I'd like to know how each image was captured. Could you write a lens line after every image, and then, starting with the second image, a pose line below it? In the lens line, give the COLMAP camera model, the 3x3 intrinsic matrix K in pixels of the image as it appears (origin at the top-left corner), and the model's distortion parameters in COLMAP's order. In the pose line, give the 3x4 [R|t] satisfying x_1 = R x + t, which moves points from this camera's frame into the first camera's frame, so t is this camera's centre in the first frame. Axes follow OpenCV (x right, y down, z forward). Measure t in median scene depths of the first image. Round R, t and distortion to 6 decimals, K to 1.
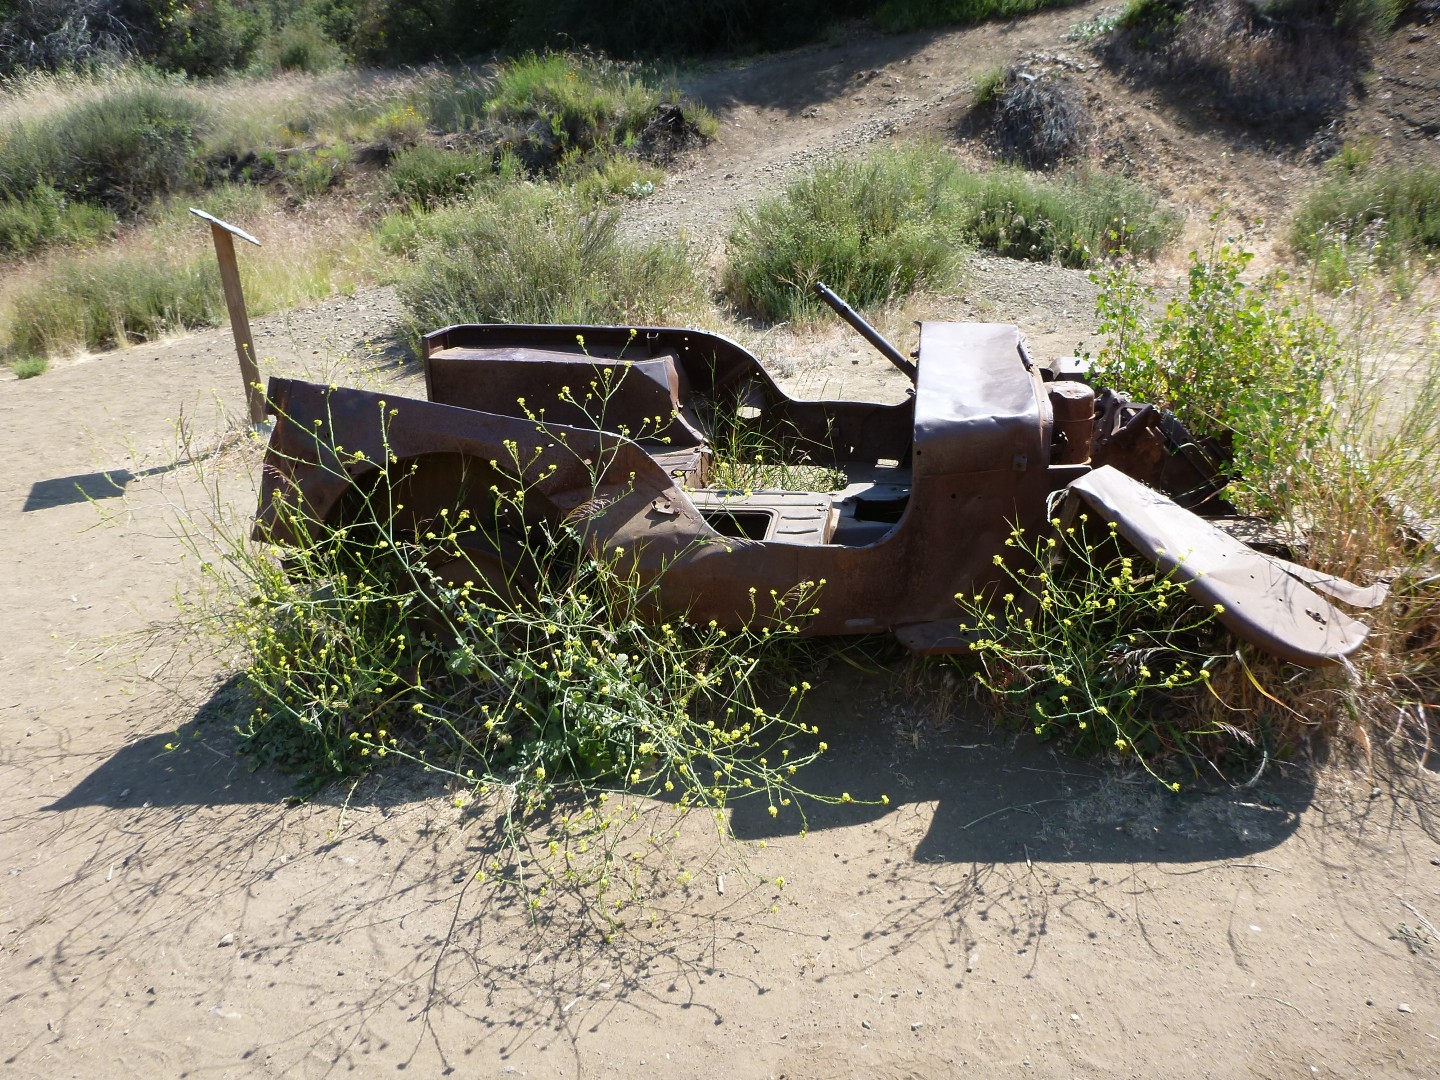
lens RADIAL K [[1168.2, 0, 720.0], [0, 1168.2, 540.0], [0, 0, 1]] dist [-0.039965, 0.001503]
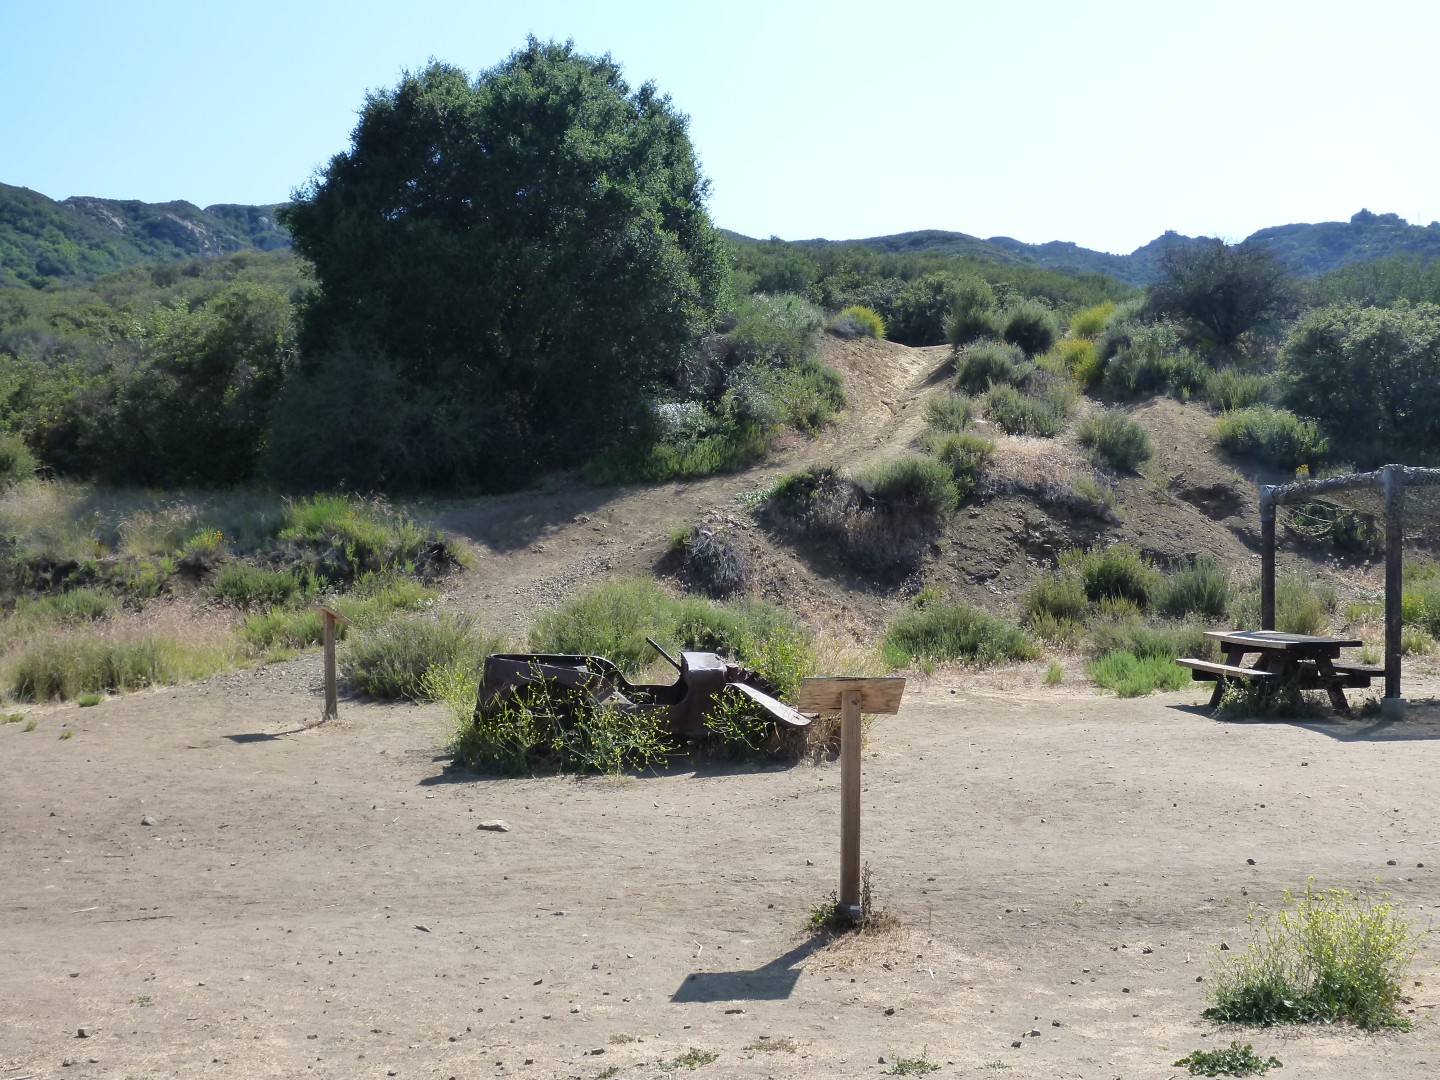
lens RADIAL K [[1168.2, 0, 720.0], [0, 1168.2, 540.0], [0, 0, 1]] dist [-0.039965, 0.001503]
pose [[0.966057, 0.046071, 0.254186, -0.070700], [0.044884, 0.939066, -0.340792, 0.079661], [-0.254398, 0.340634, 0.905124, -0.253017]]
